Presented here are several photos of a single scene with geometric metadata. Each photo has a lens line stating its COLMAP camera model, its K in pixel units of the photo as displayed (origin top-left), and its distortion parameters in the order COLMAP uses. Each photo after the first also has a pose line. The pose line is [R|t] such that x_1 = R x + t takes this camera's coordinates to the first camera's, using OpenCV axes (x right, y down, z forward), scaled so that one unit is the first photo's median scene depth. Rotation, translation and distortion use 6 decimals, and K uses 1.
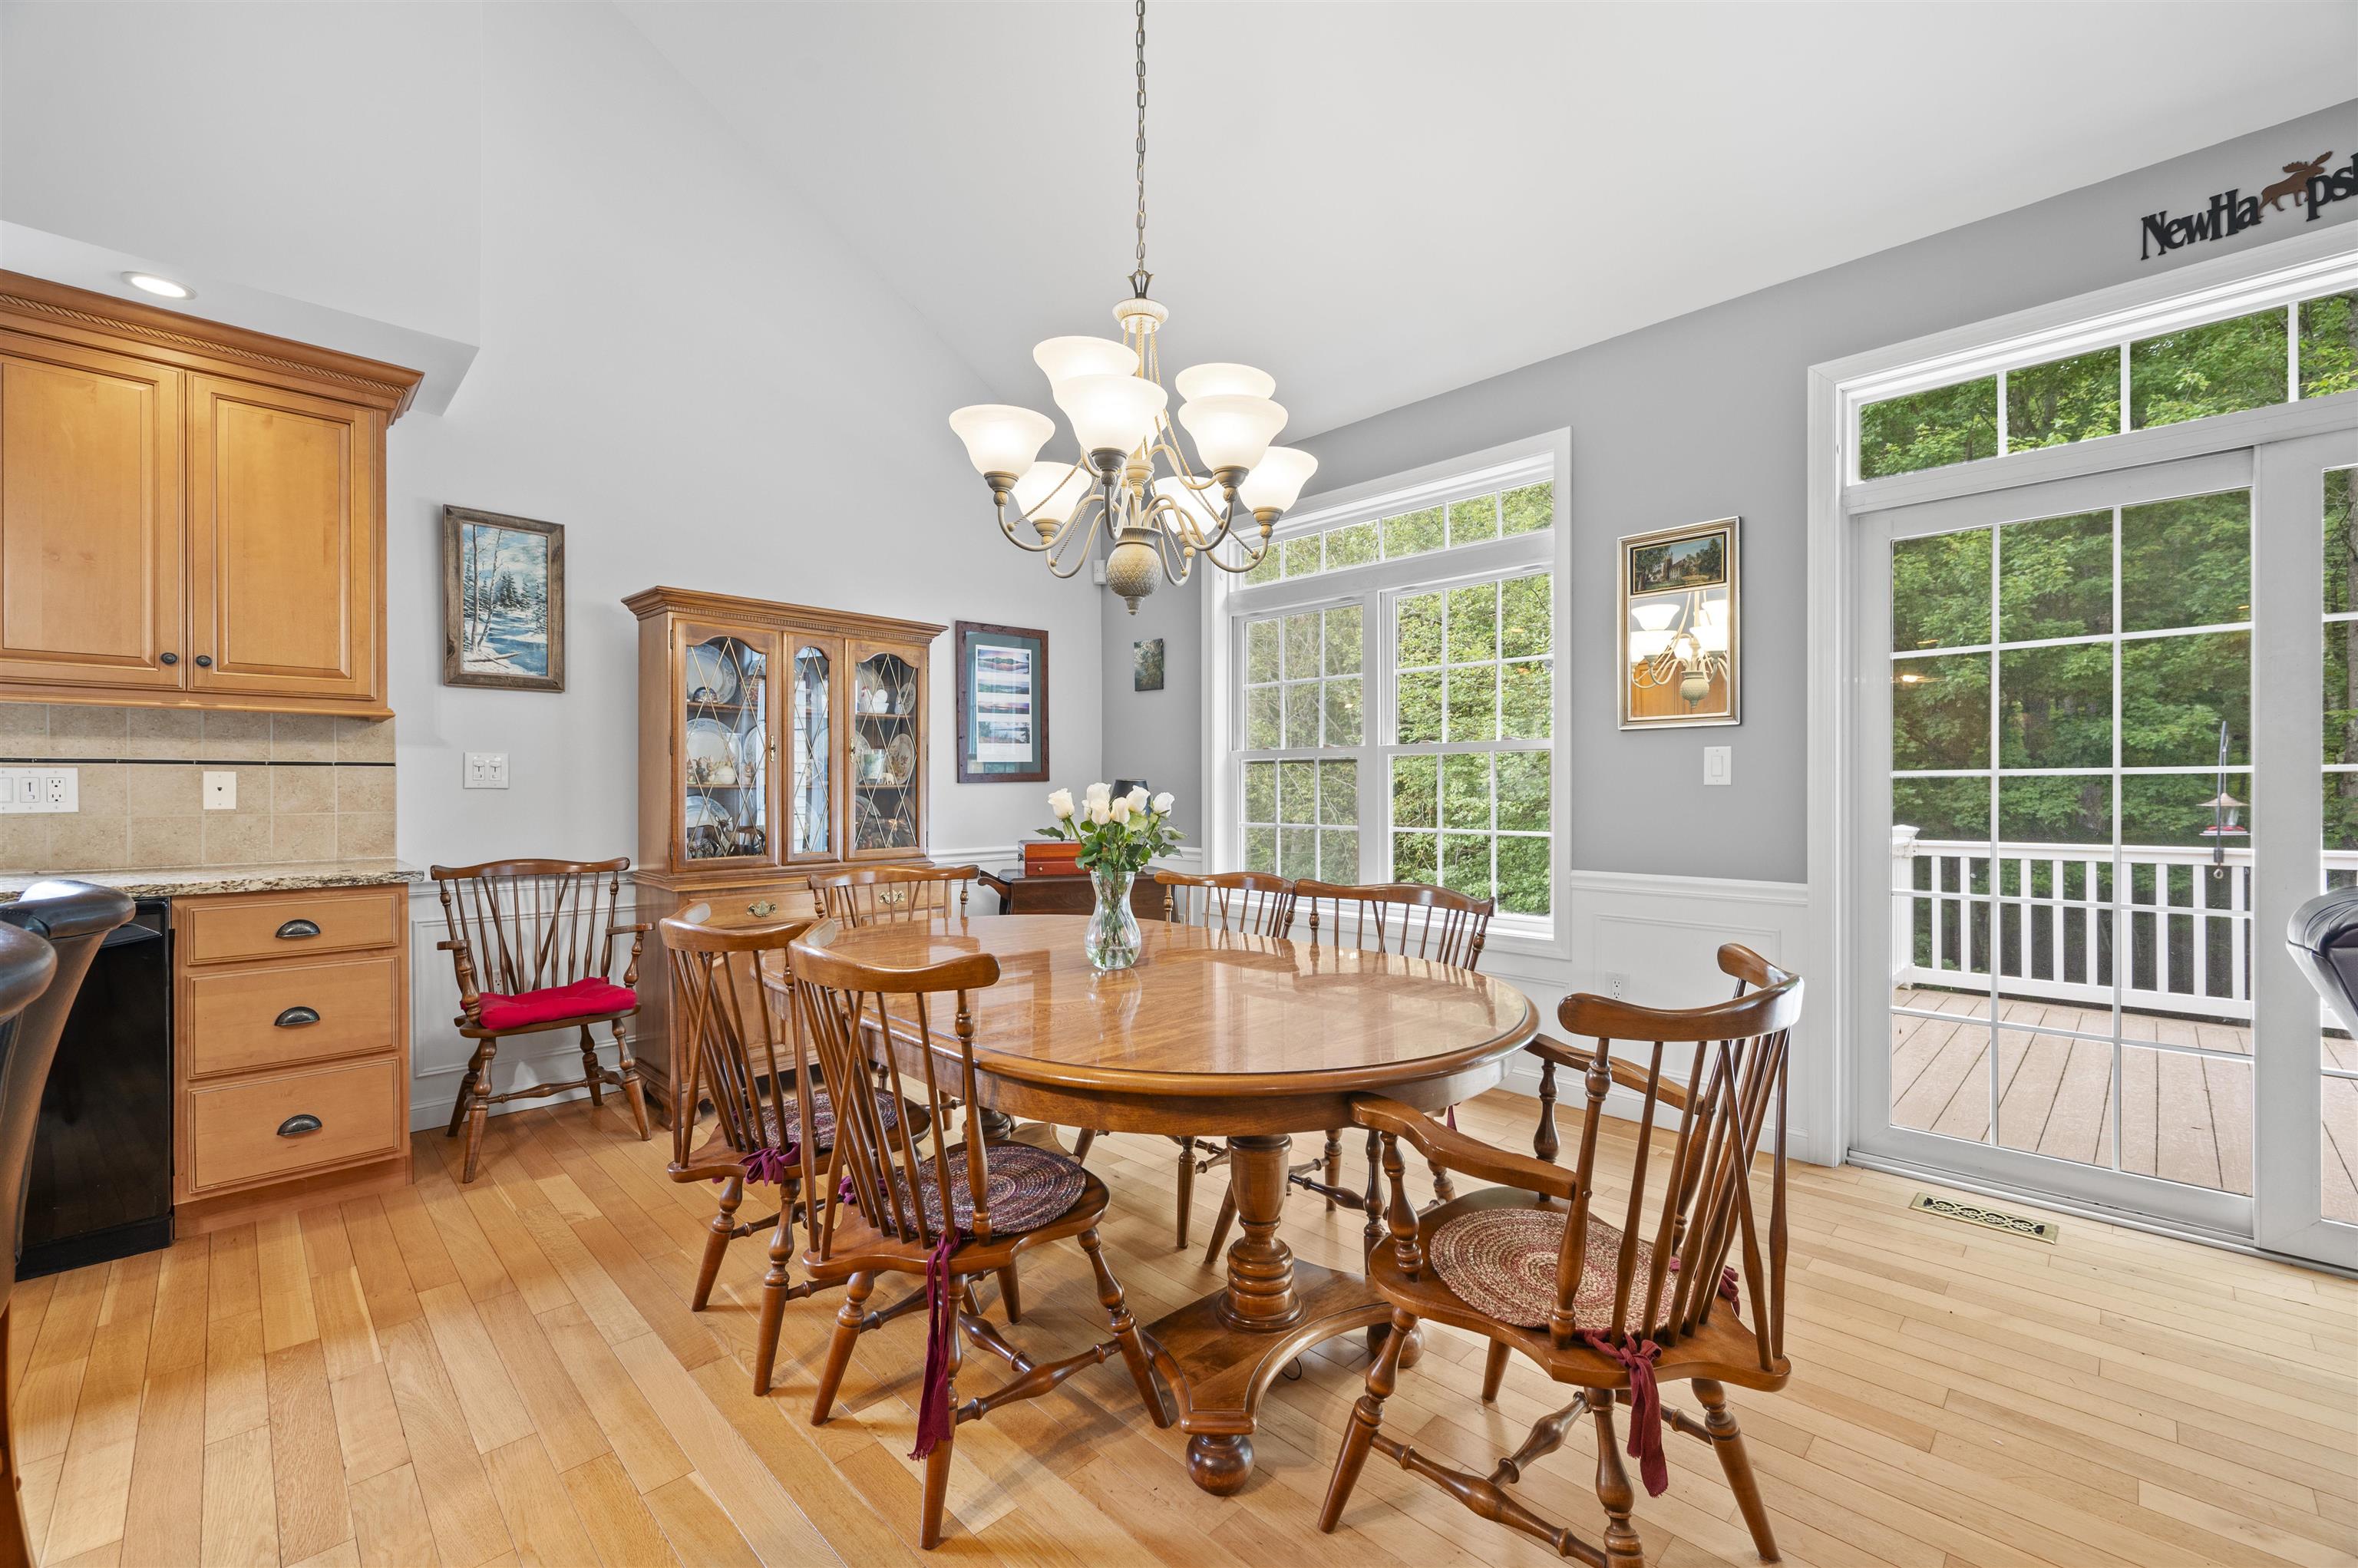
lens RADIAL K [[958.0, 0, 1175.1], [0, 958.0, 792.9], [0, 0, 1]] dist [-0.001486, 0.000449]
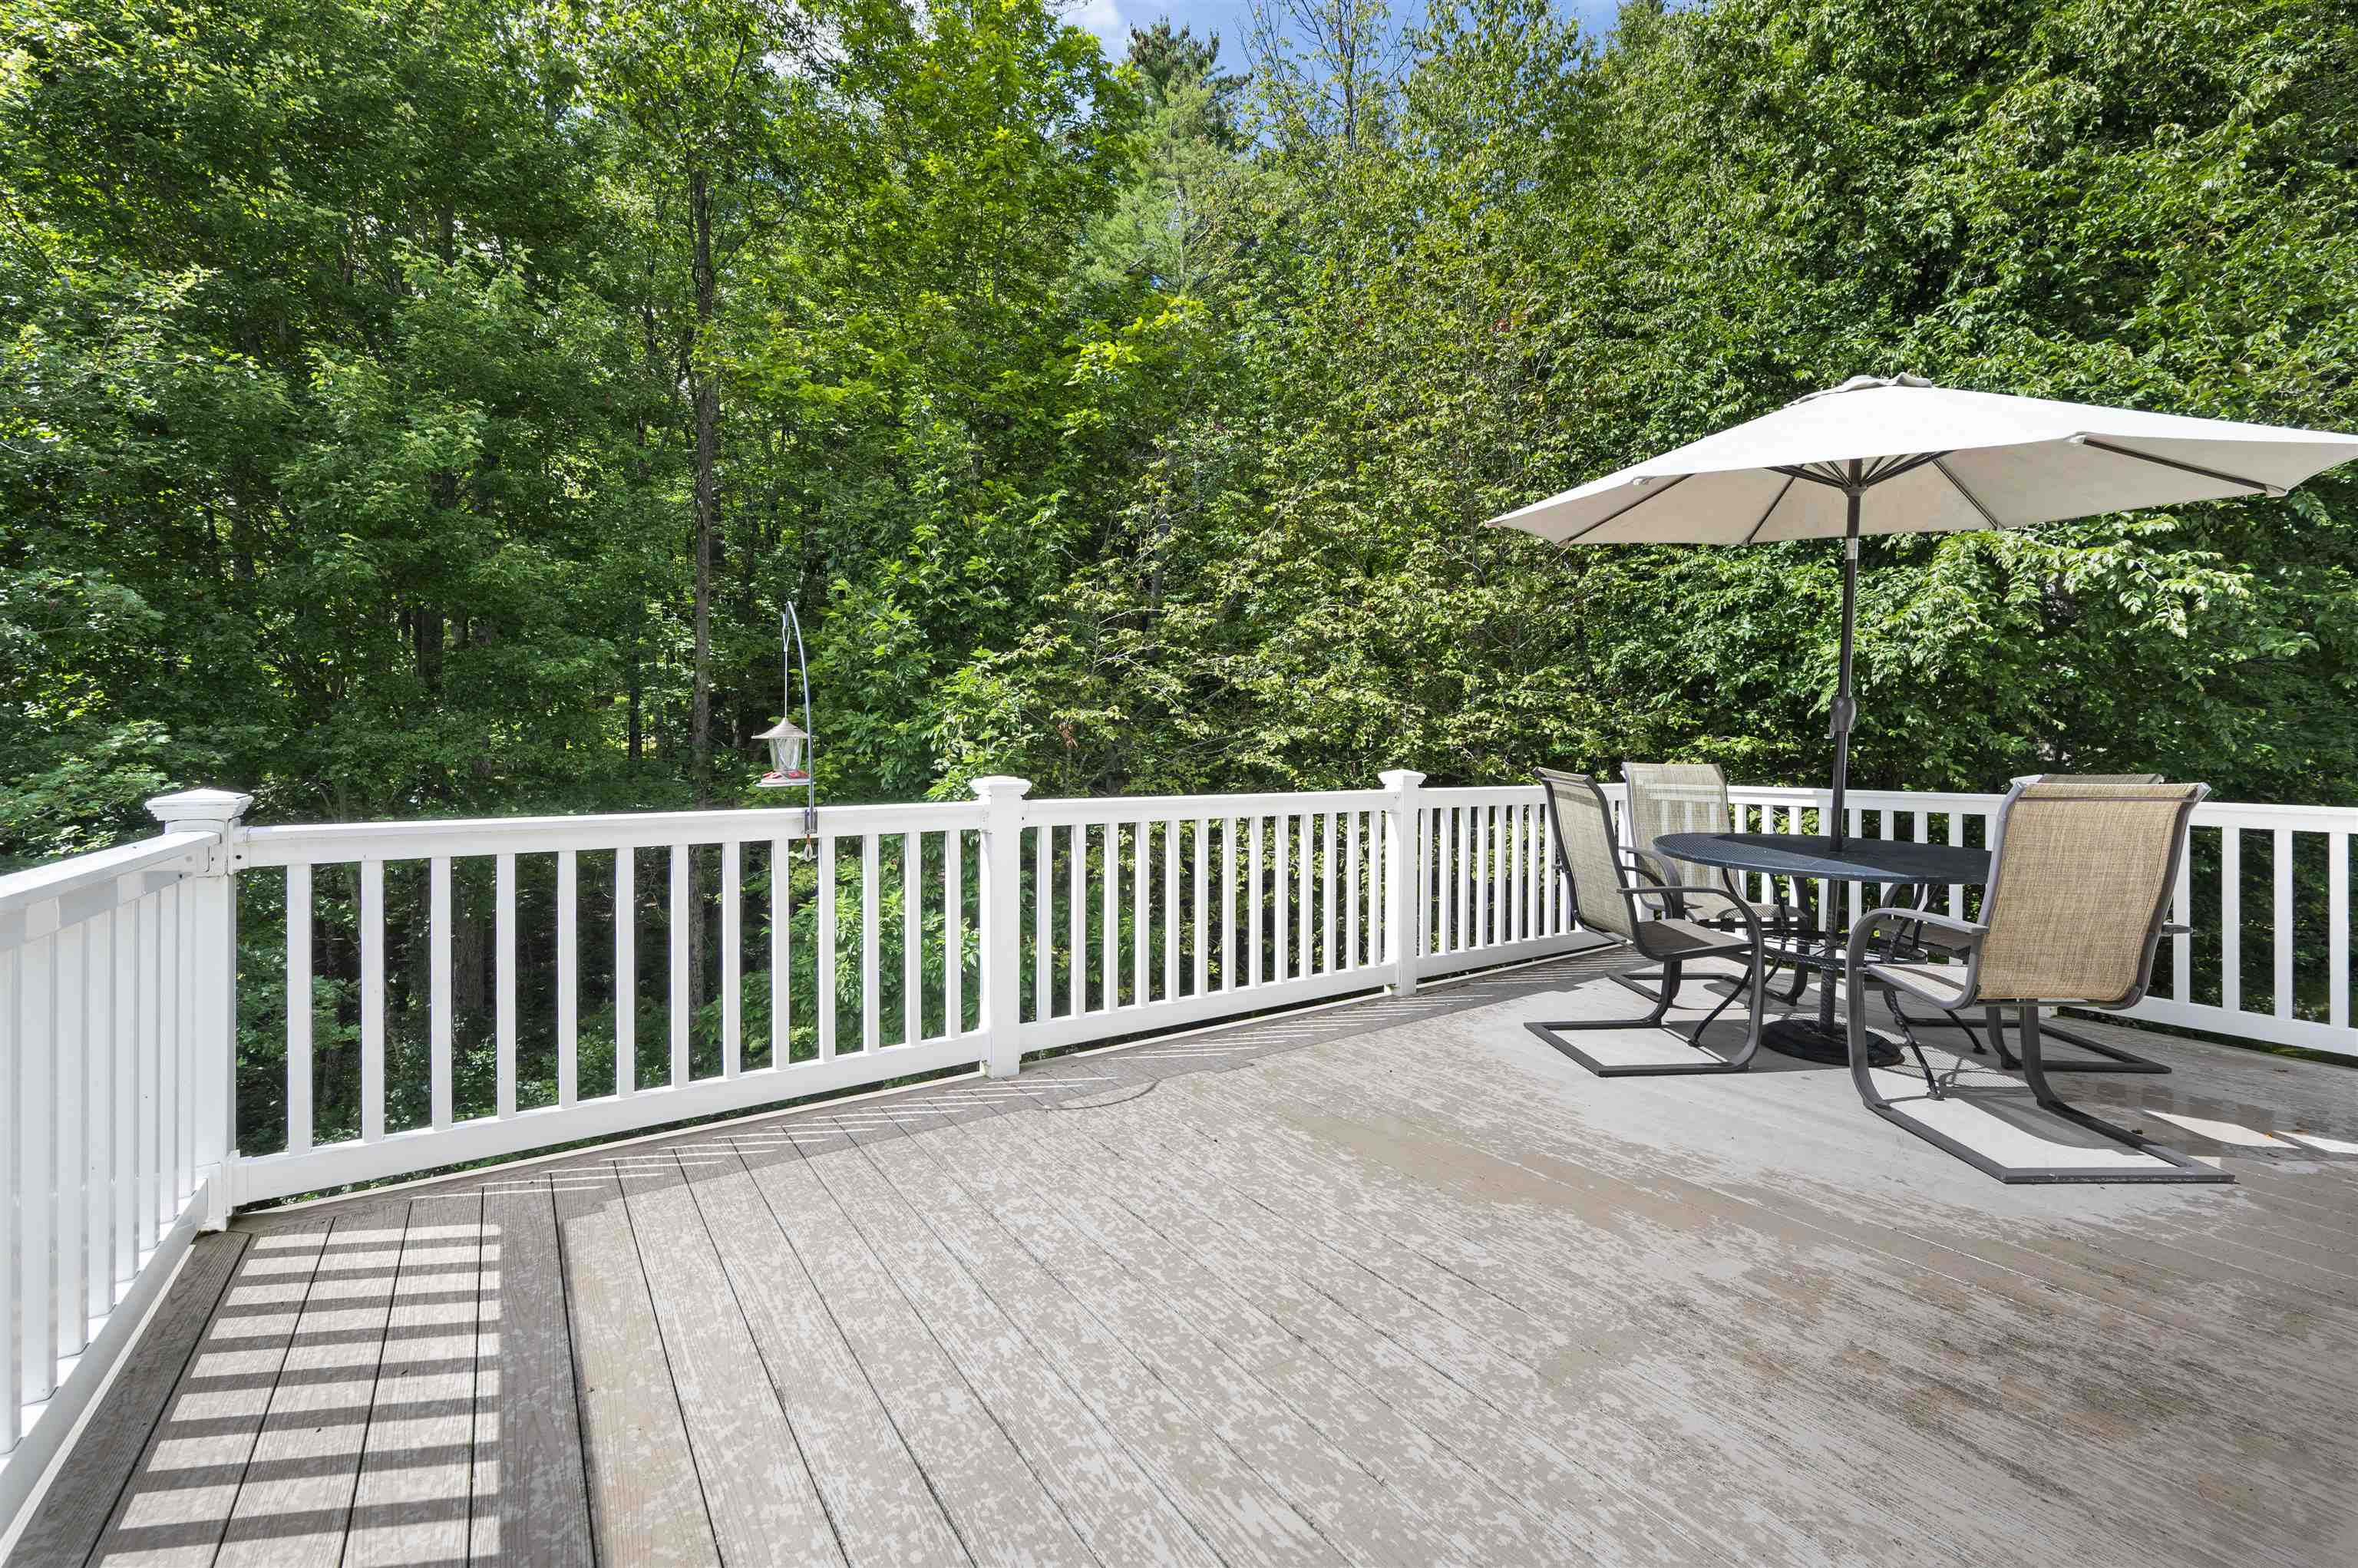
lens RADIAL K [[973.5, 0, 1166.6], [0, 973.5, 748.9], [0, 0, 1]] dist [-0.000345, 0.000714]
pose [[0.171537, -0.002014, 0.985176, 0.952335], [-0.002165, 0.999995, 0.002421, 0.034803], [-0.985175, -0.002549, 0.171532, 1.194774]]
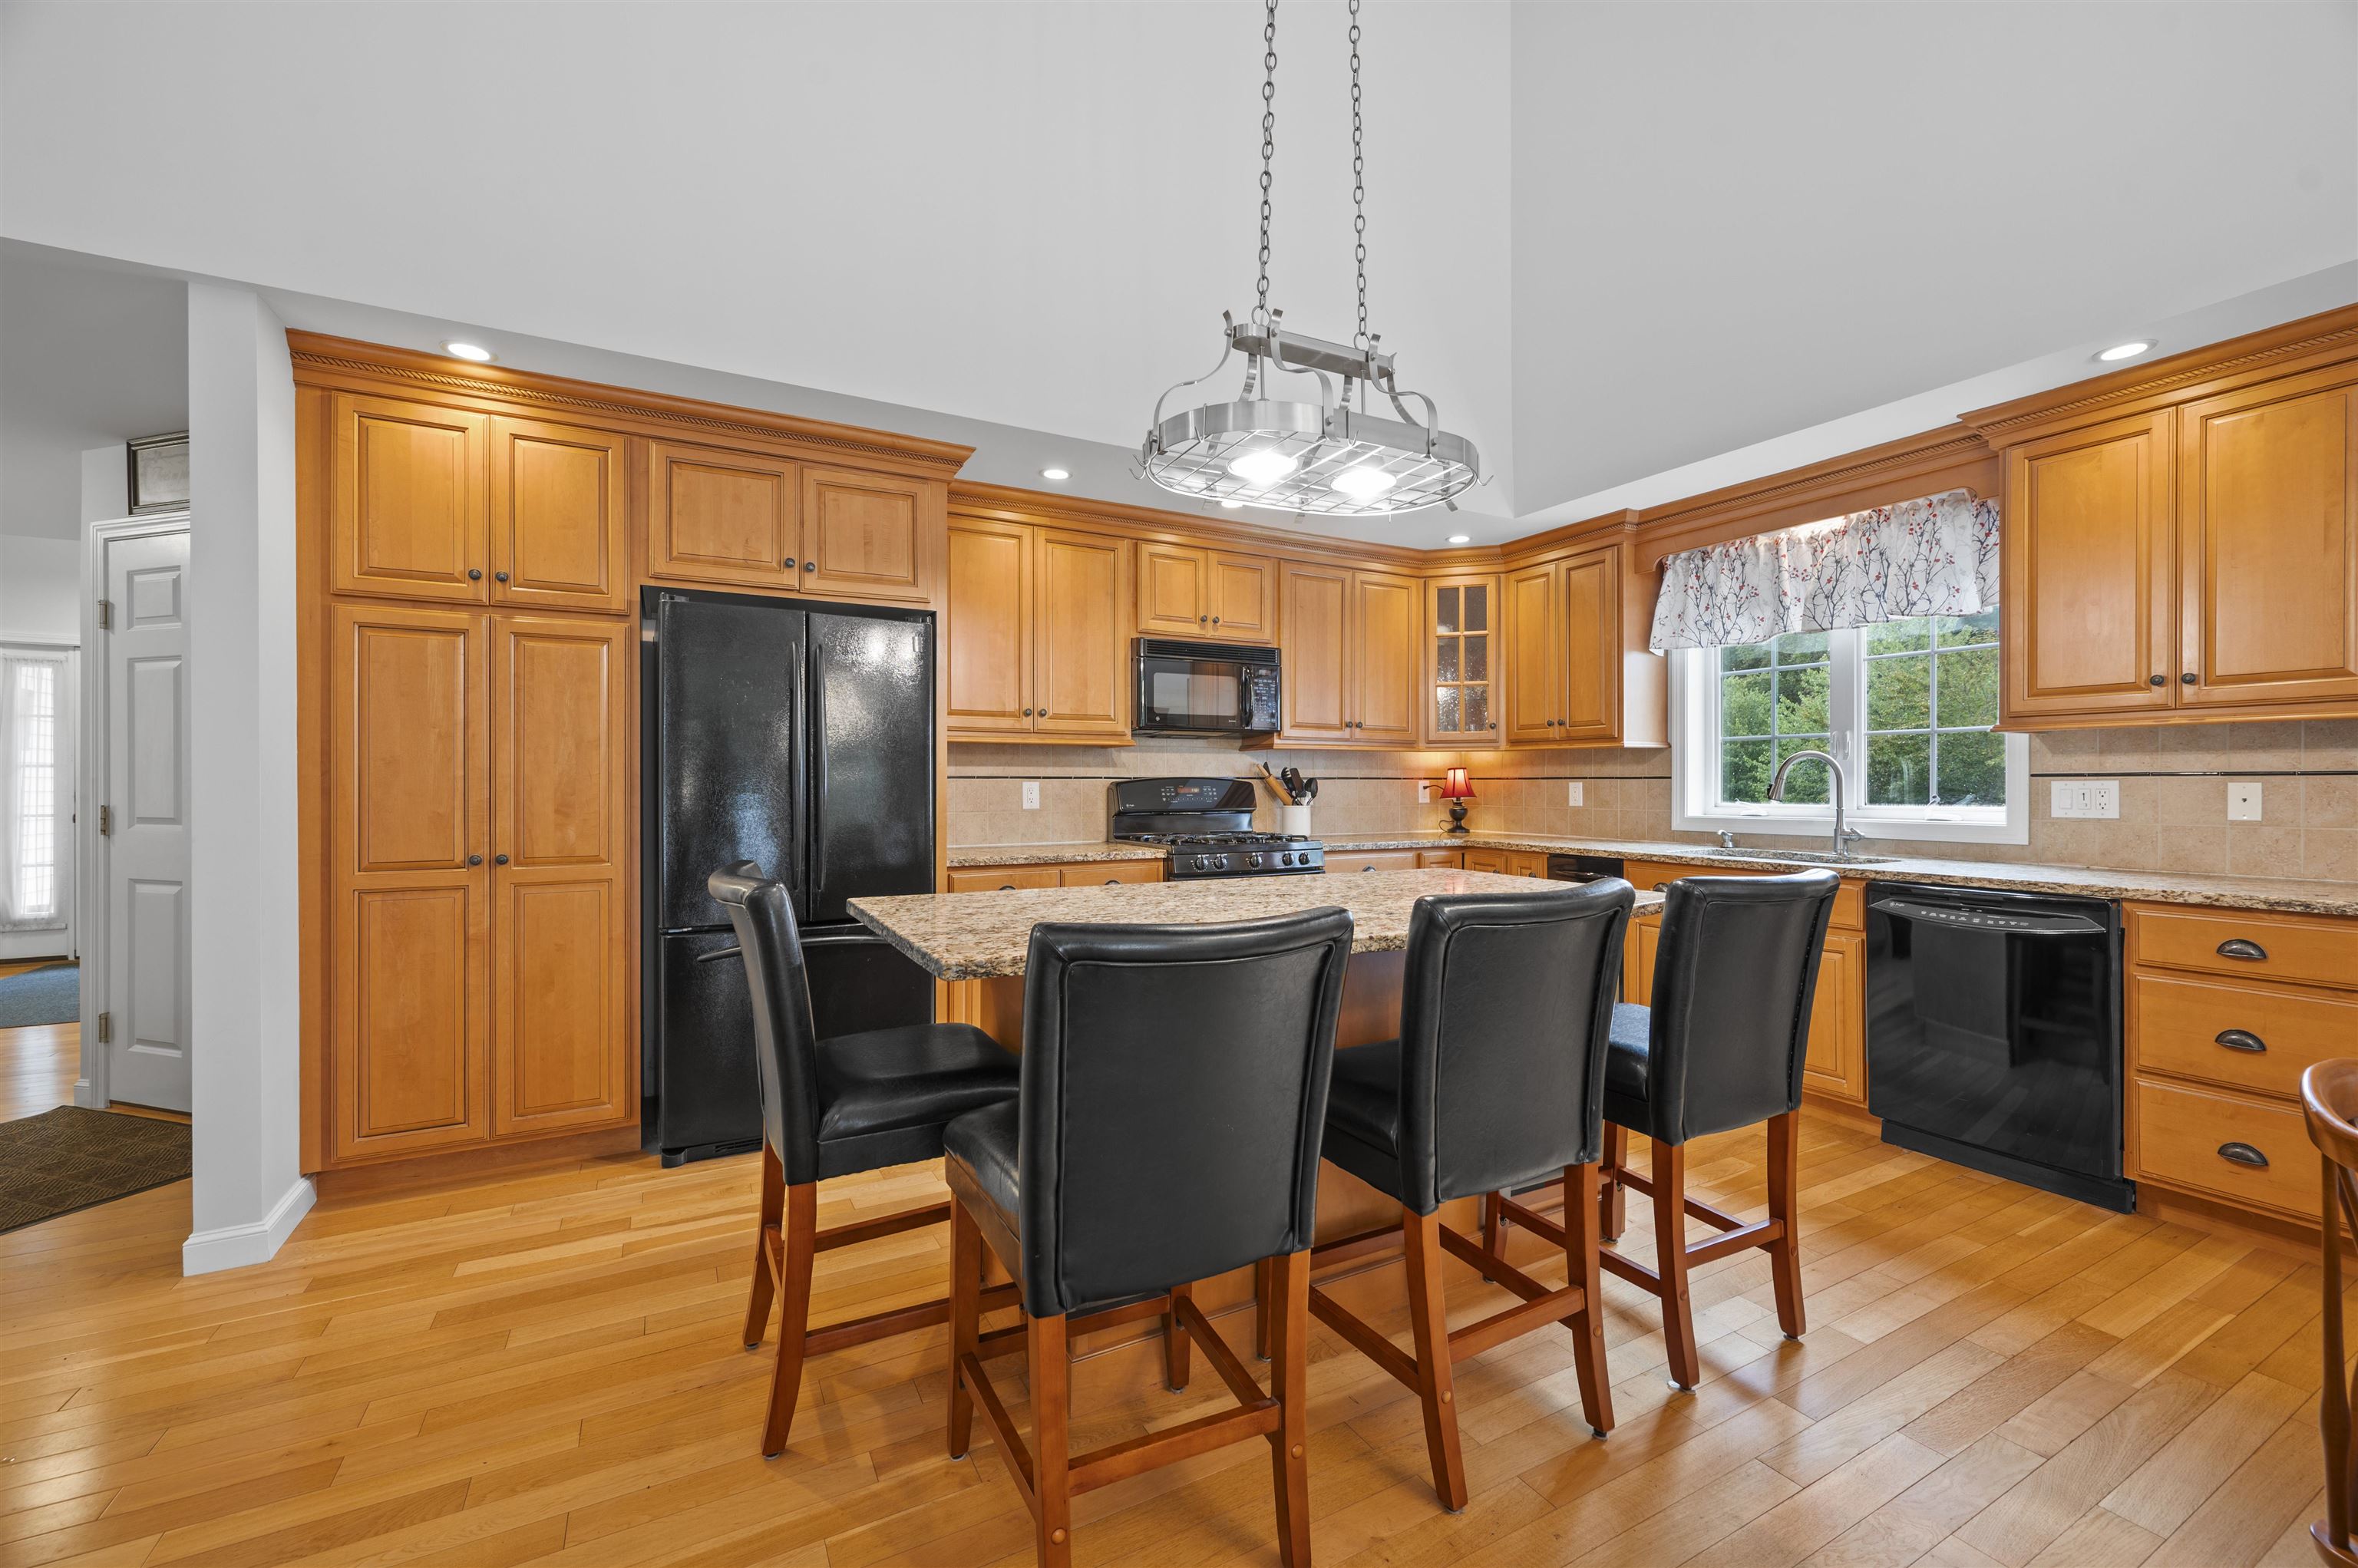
lens RADIAL K [[958.0, 0, 1188.6], [0, 958.0, 785.3], [0, 0, 1]] dist [-0.001486, 0.000449]
pose [[-0.277652, 0.003536, -0.960675, 0.263805], [-0.003382, 0.999983, 0.004658, -0.020446], [0.960676, 0.004543, -0.277636, 0.221308]]
